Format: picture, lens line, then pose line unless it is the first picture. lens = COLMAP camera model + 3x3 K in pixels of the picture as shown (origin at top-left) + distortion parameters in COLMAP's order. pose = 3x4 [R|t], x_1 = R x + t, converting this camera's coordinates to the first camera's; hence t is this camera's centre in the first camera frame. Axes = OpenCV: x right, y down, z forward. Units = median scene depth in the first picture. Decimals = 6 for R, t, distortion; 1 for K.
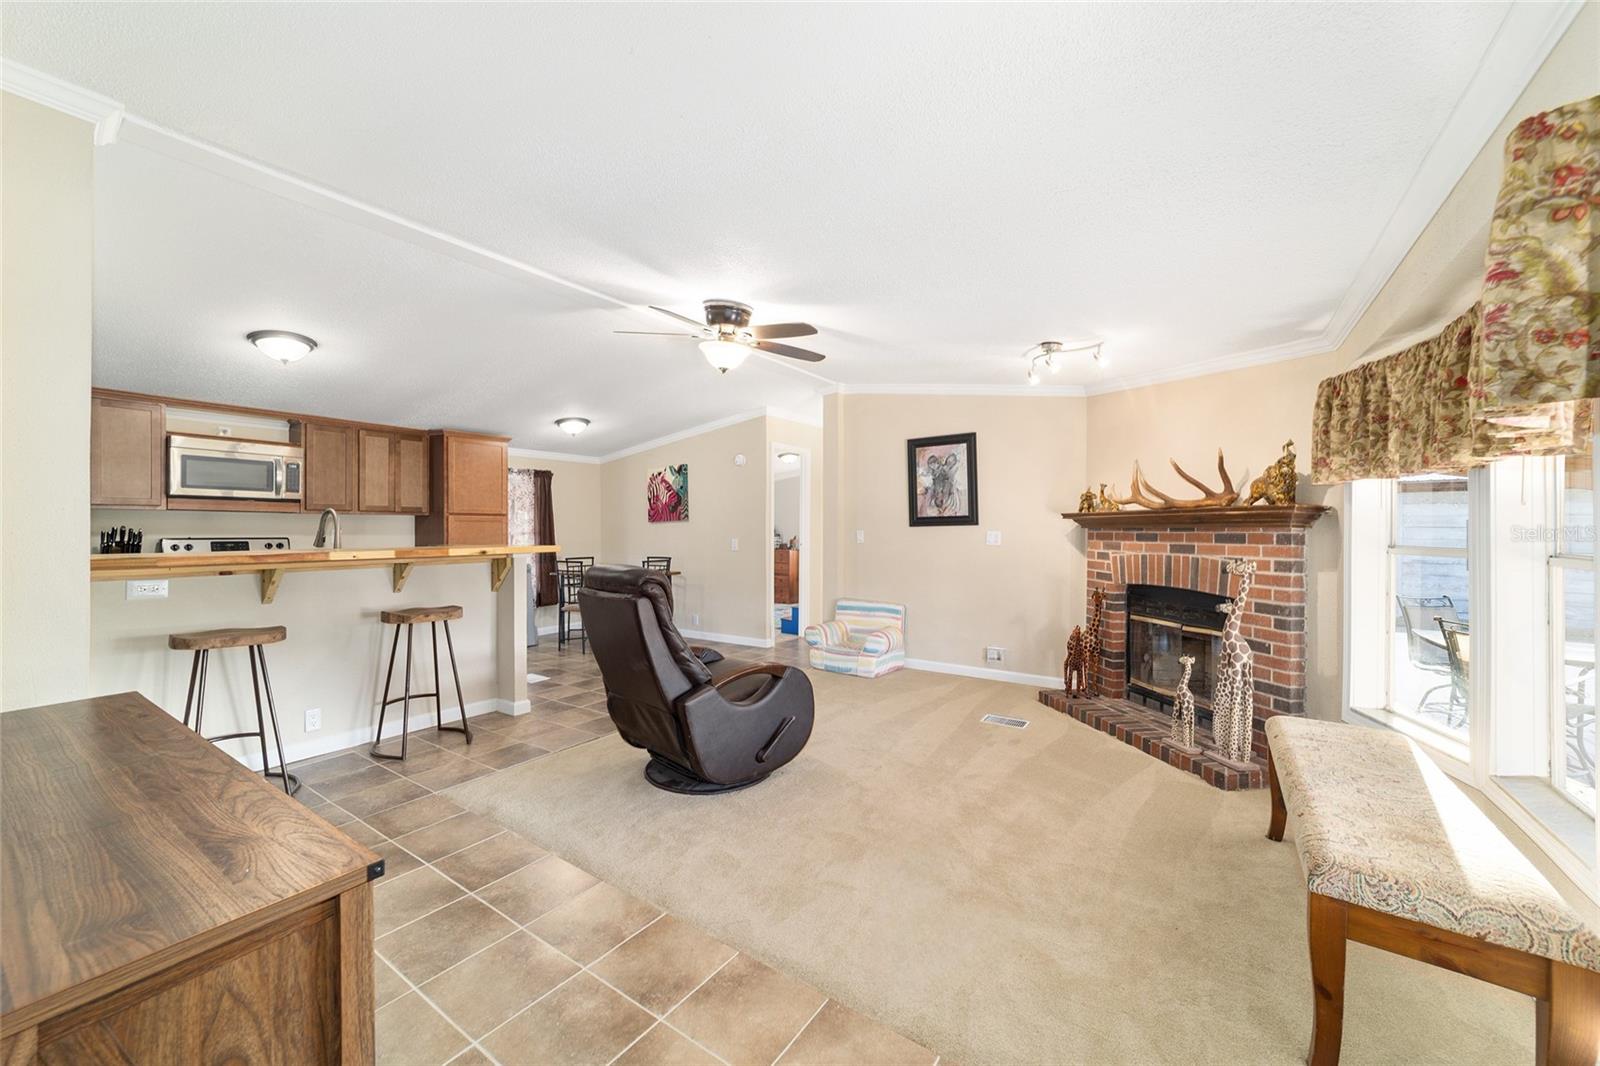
lens RADIAL K [[614.7, 0, 791.7], [0, 614.7, 530.0], [0, 0, 1]] dist [-0.017211, 0.007709]
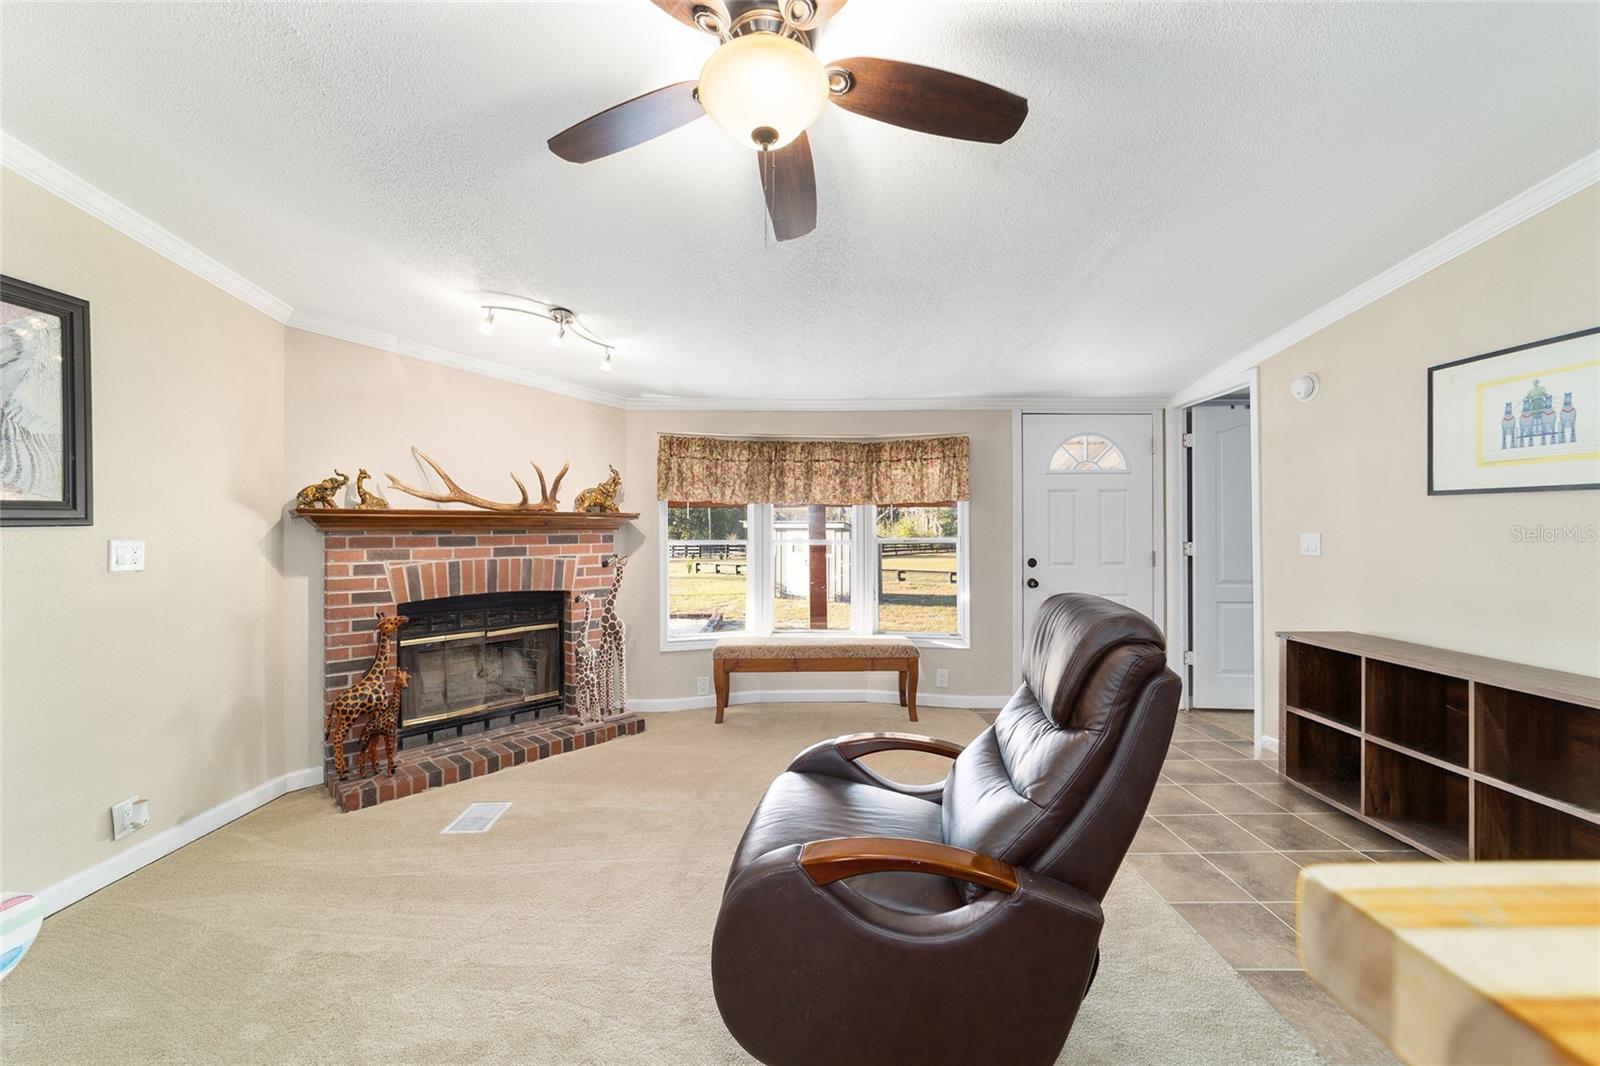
lens RADIAL K [[614.7, 0, 800.3], [0, 614.7, 526.4], [0, 0, 1]] dist [-0.017211, 0.007709]
pose [[-0.584245, 0.003111, 0.811571, -0.317584], [0.004205, 0.999991, -0.000806, -0.005123], [-0.811566, 0.002942, -0.584253, 0.858111]]
